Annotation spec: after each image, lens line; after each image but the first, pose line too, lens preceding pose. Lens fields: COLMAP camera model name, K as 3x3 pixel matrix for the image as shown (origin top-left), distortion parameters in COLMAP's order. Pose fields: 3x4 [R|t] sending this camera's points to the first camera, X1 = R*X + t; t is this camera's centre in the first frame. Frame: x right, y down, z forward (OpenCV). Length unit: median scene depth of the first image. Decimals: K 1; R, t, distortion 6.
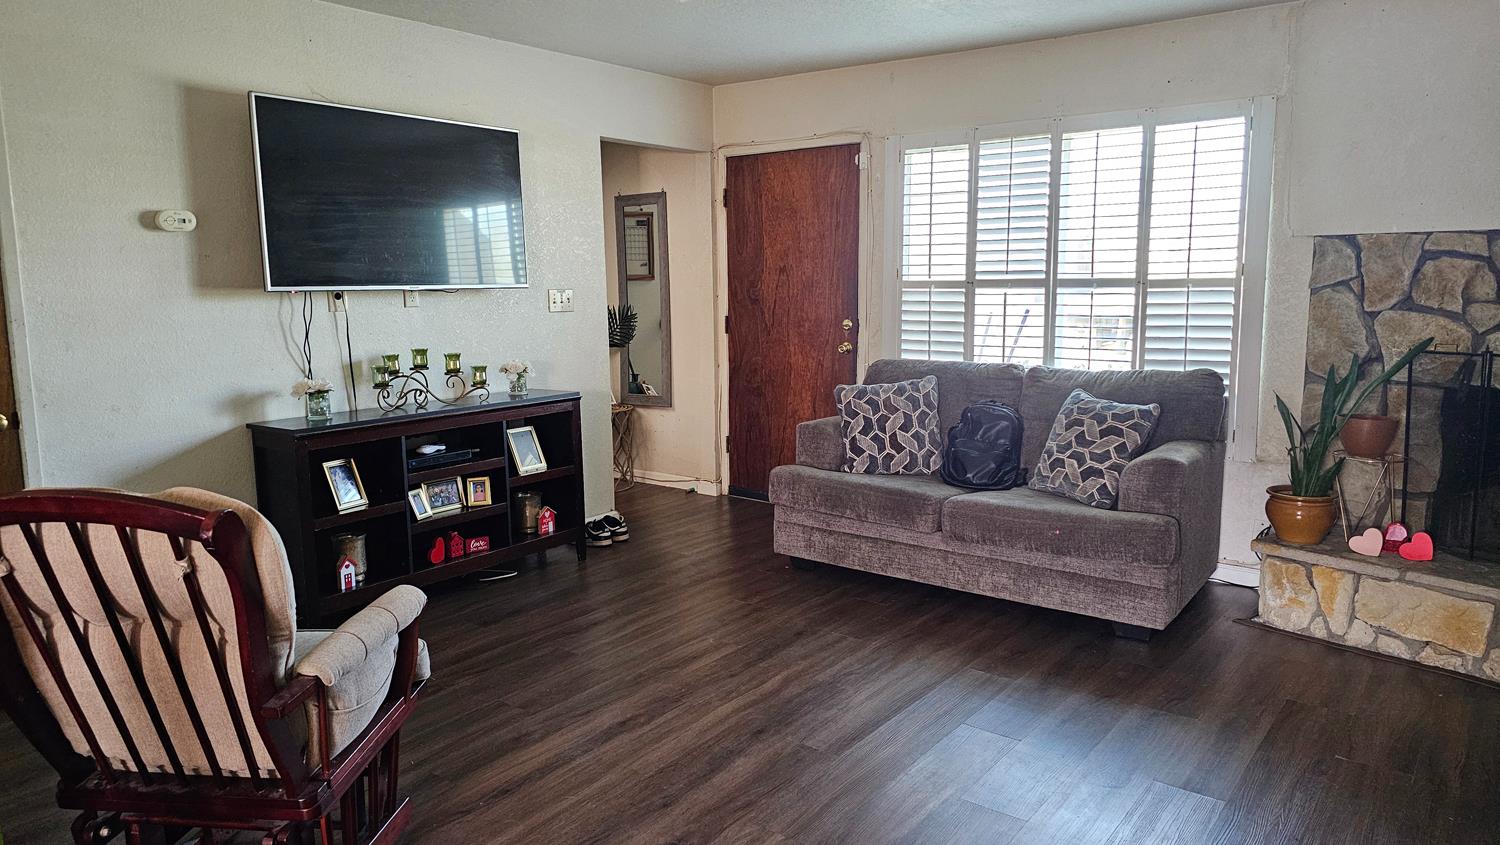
lens RADIAL K [[974.6, 0, 724.1], [0, 974.6, 411.9], [0, 0, 1]] dist [0.002536, -0.002740]
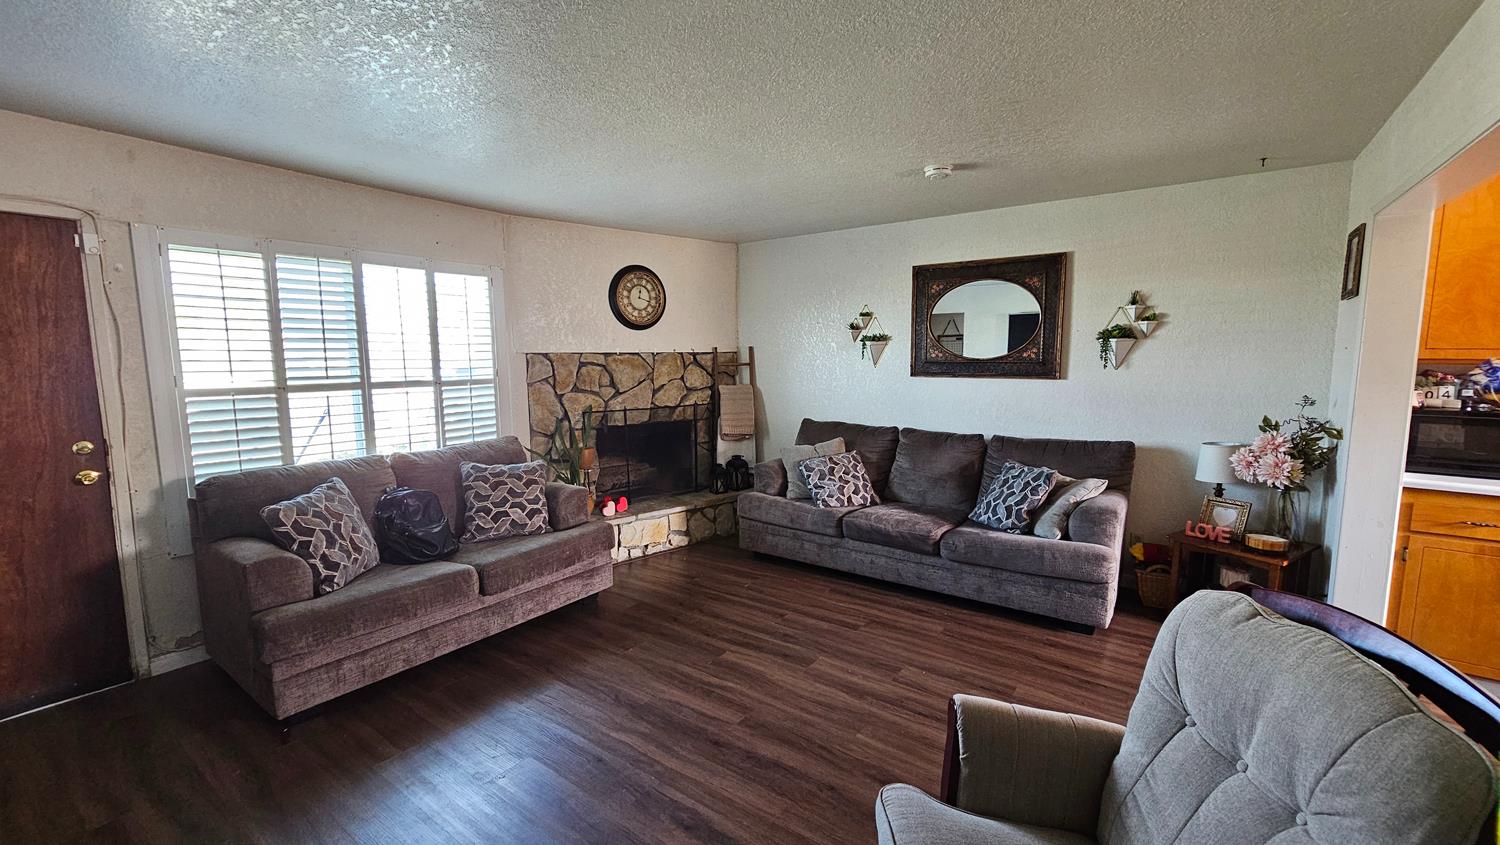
lens RADIAL K [[612.6, 0, 750.0], [0, 612.6, 422.5], [0, 0, 1]] dist [-0.000530, -0.000226]
pose [[-0.029605, -0.095471, 0.994992, -0.465697], [0.147981, 0.984040, 0.098823, -0.098813], [-0.988547, 0.150166, -0.015004, 0.590742]]
